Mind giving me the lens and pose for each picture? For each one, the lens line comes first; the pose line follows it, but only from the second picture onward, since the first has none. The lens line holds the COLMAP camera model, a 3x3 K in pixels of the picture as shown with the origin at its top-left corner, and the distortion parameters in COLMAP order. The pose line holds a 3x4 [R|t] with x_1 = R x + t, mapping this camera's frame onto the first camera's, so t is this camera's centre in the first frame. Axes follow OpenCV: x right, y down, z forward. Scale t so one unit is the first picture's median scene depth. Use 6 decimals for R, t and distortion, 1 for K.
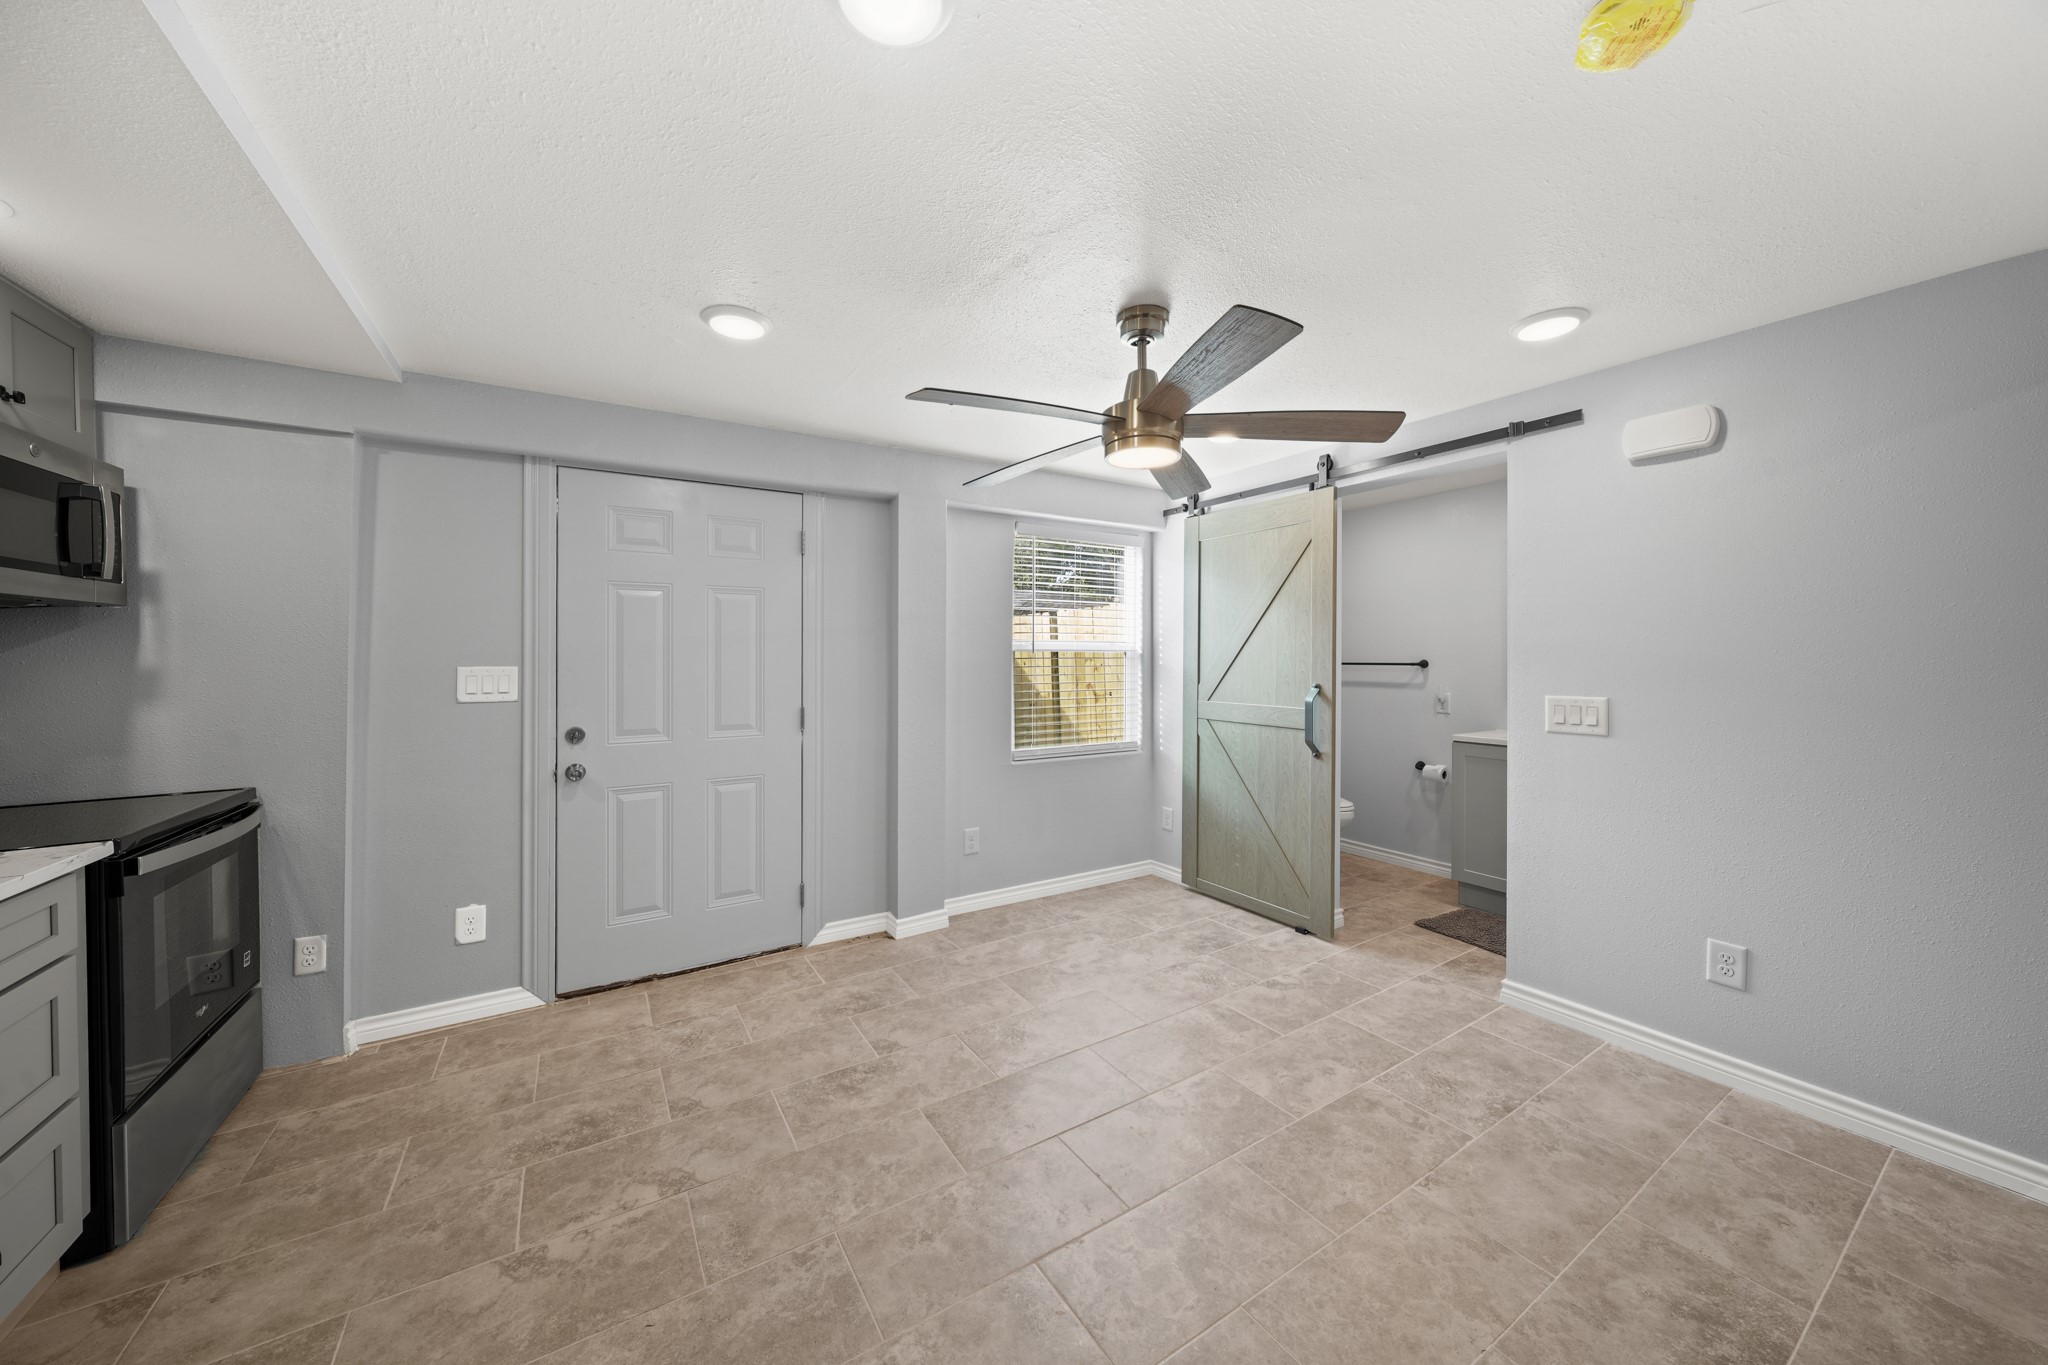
lens RADIAL K [[716.6, 0, 1017.9], [0, 716.6, 652.4], [0, 0, 1]] dist [-0.002464, -0.000121]
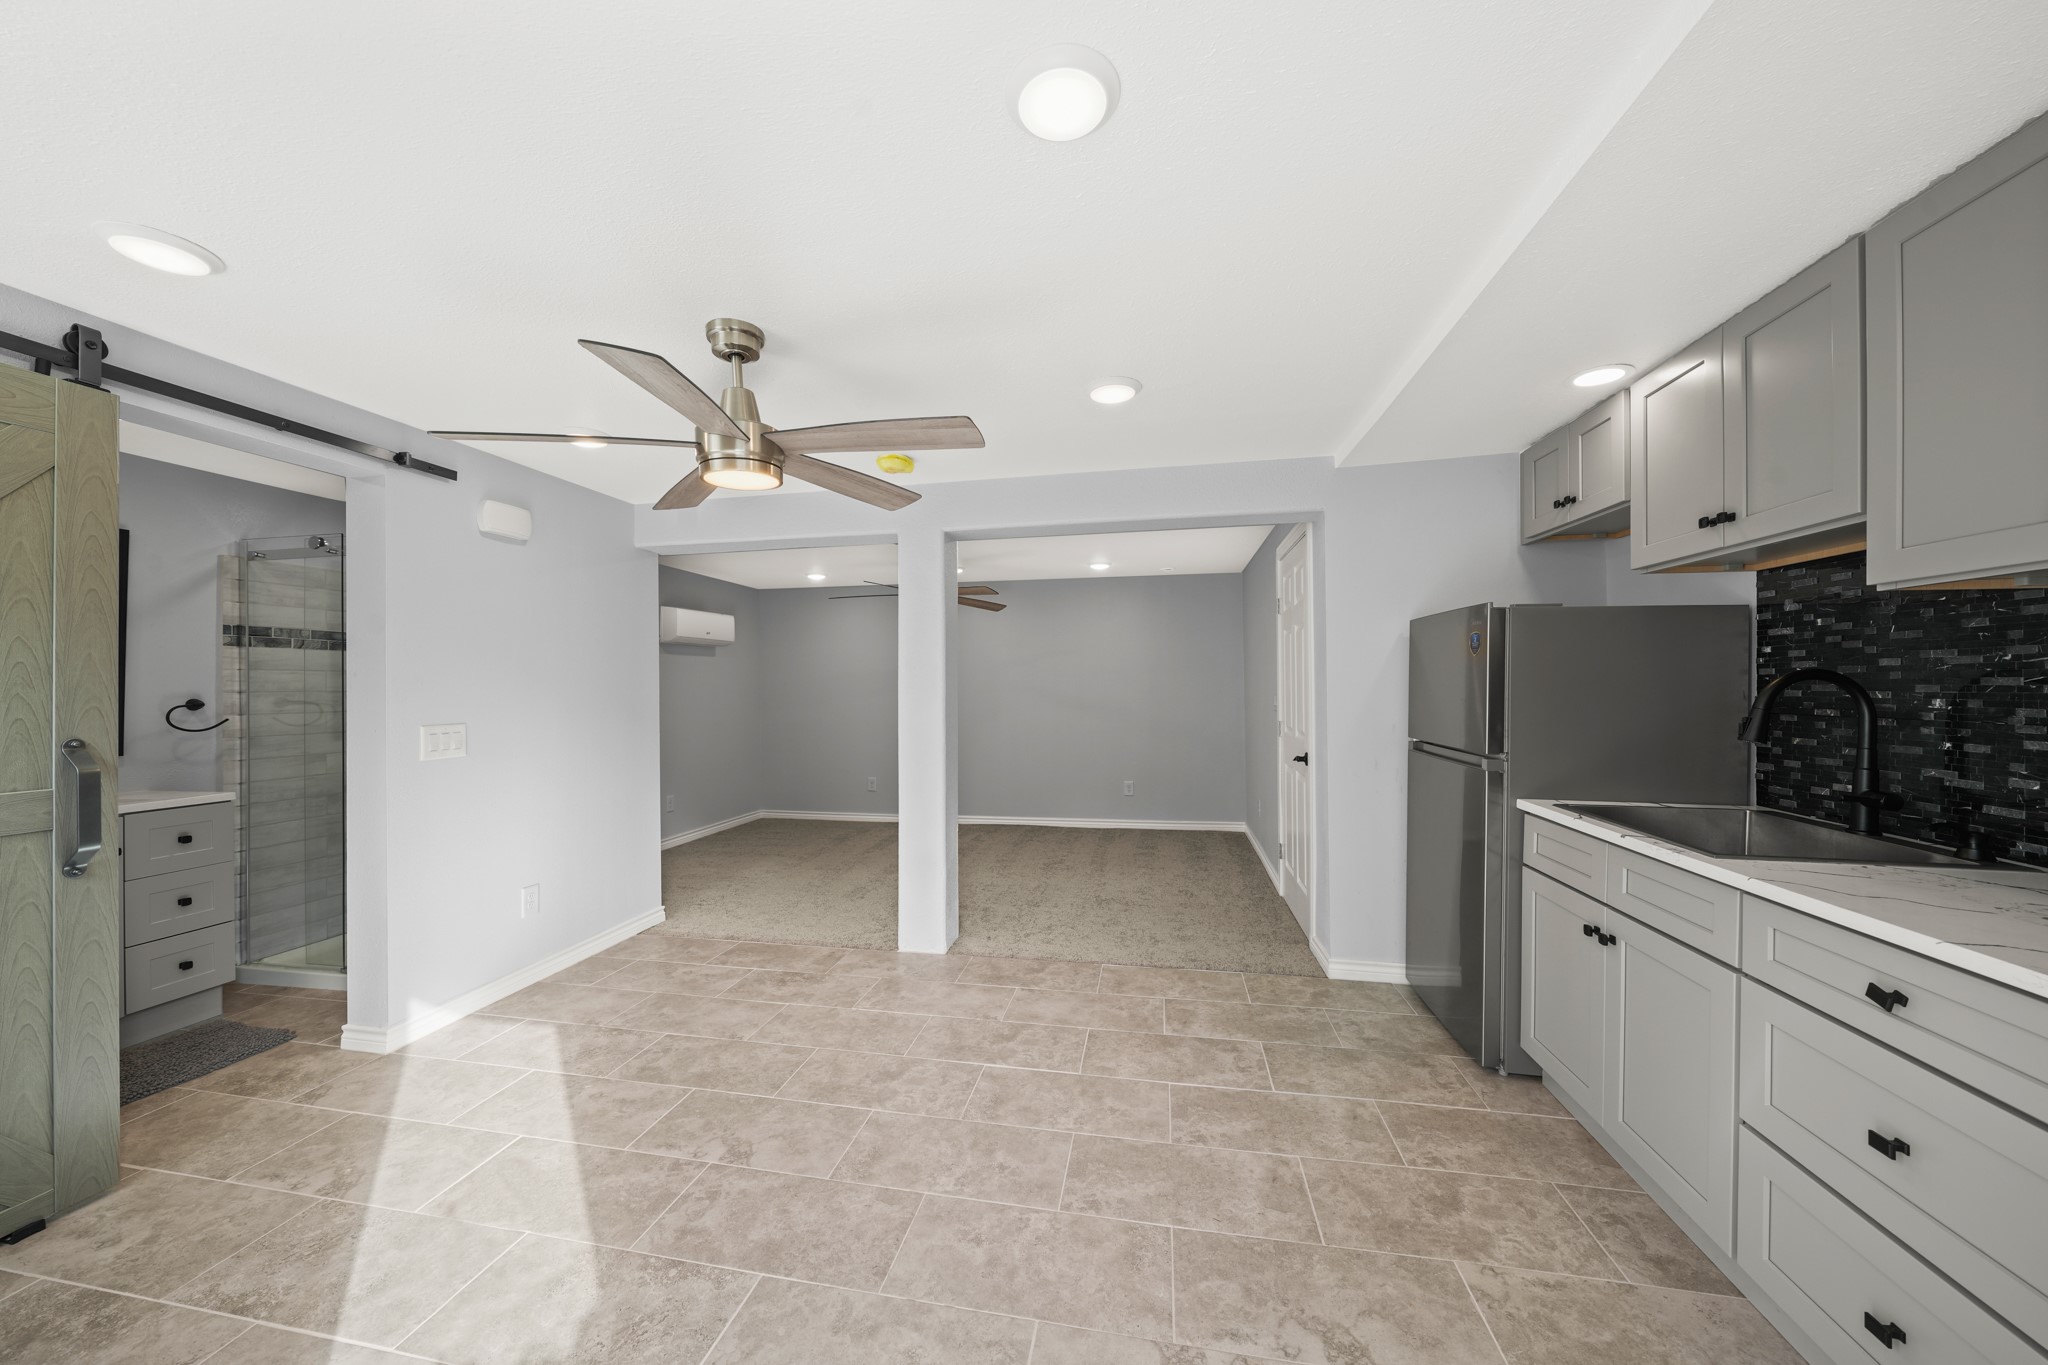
lens RADIAL K [[722.6, 0, 1018.3], [0, 722.6, 680.9], [0, 0, 1]] dist [-0.001550, 0.000053]
pose [[-0.735874, 0.015678, 0.676937, -0.666185], [0.007875, 0.999862, -0.014596, 0.017737], [-0.677073, -0.005409, -0.735896, 1.280123]]
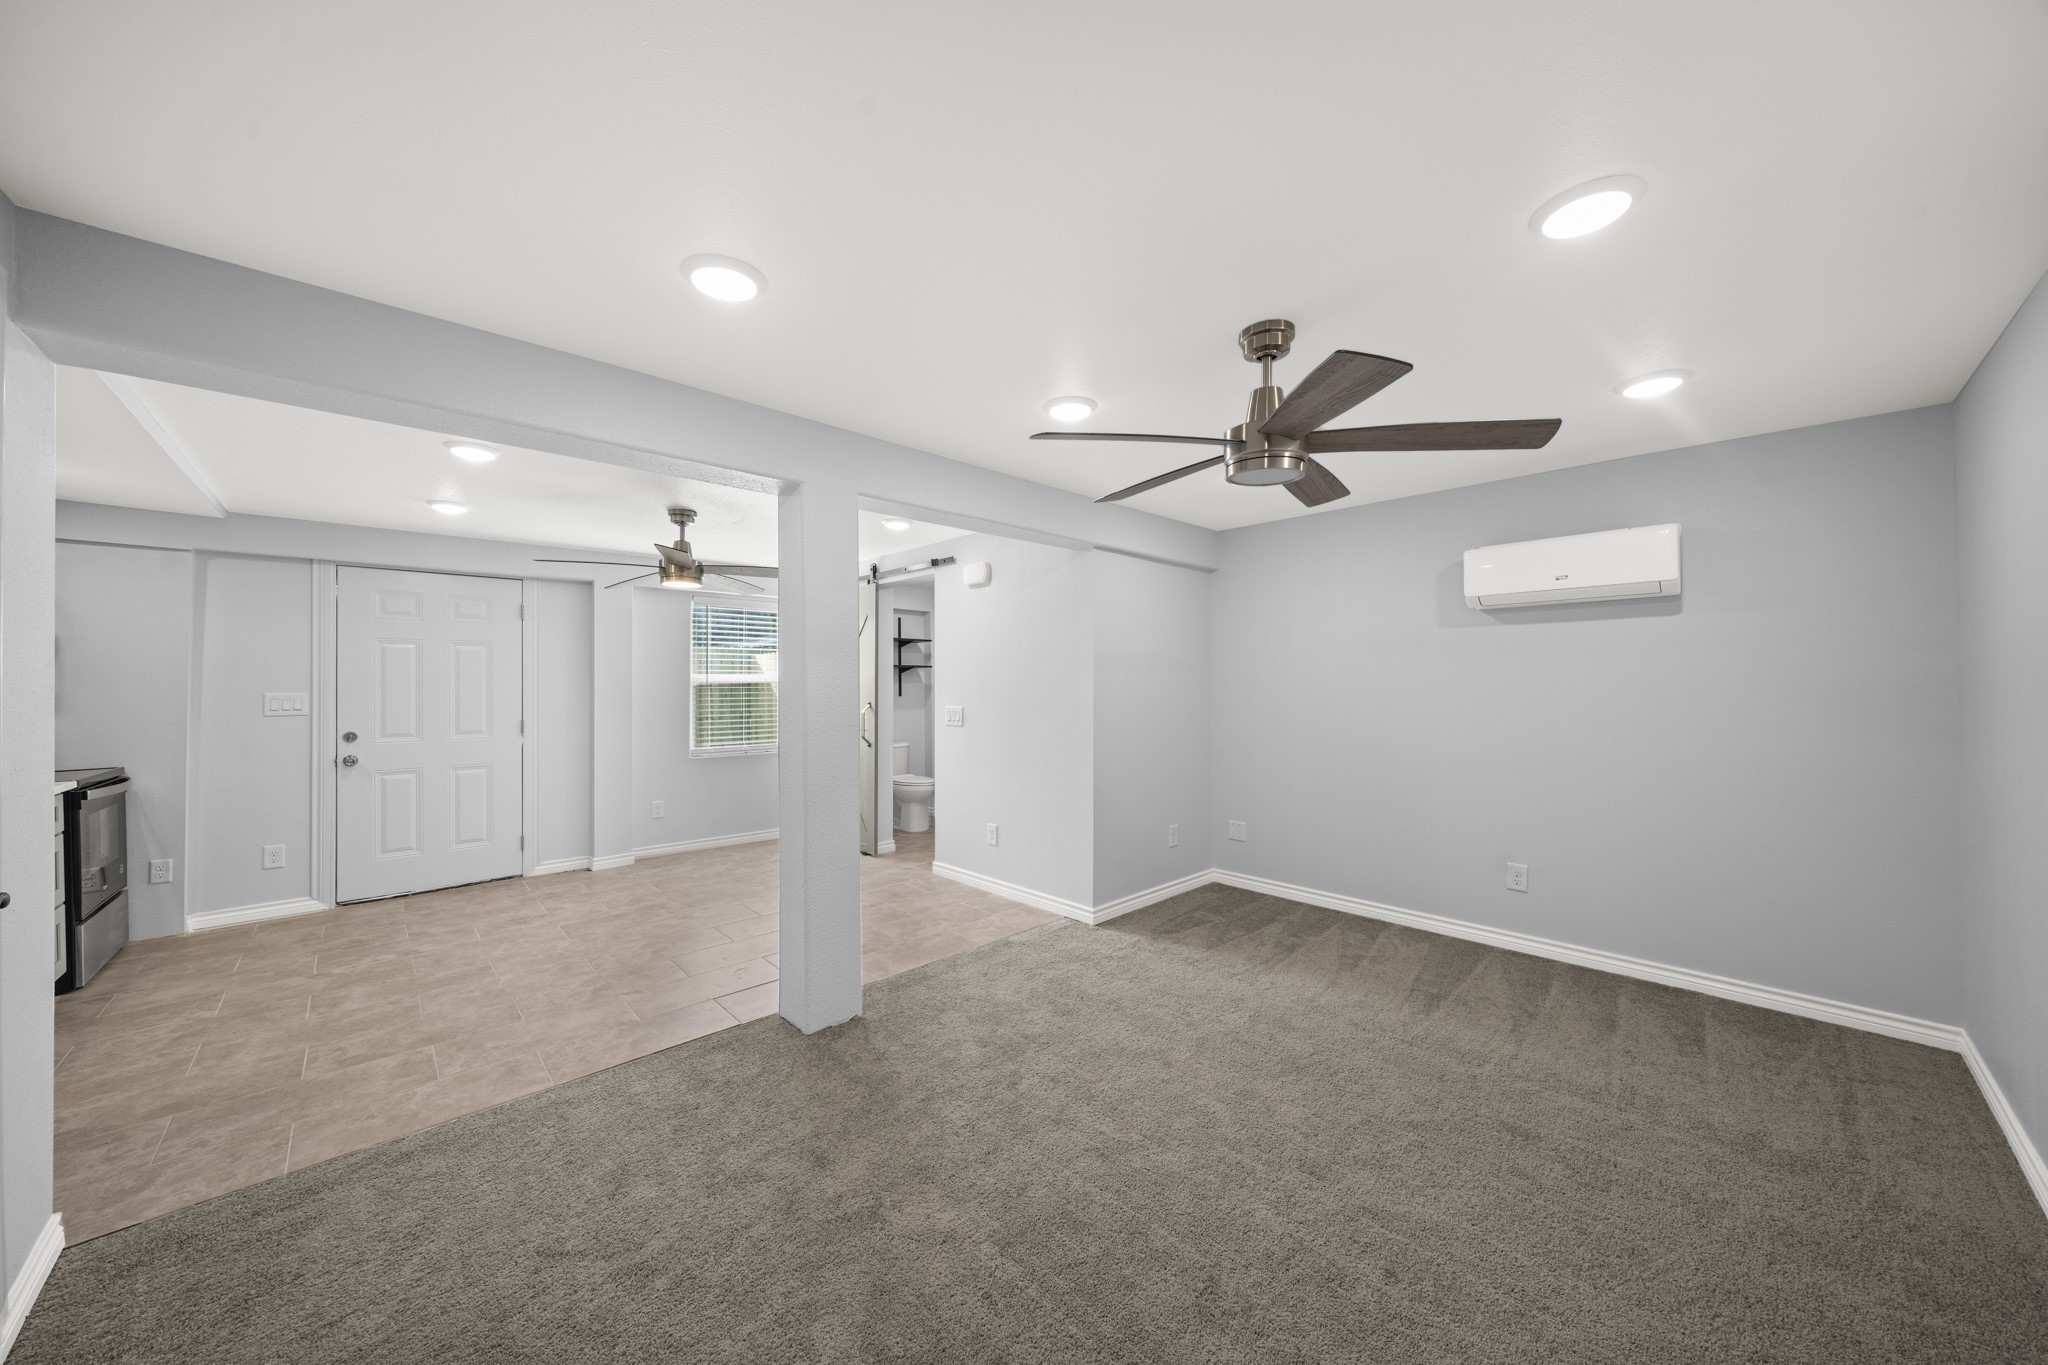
lens RADIAL K [[722.6, 0, 1018.3], [0, 722.6, 680.9], [0, 0, 1]] dist [-0.001550, 0.000053]
pose [[0.982866, -0.001604, 0.184312, 0.620020], [0.001753, 0.999998, -0.000646, -0.004247], [-0.184311, 0.000958, 0.982868, -0.965612]]
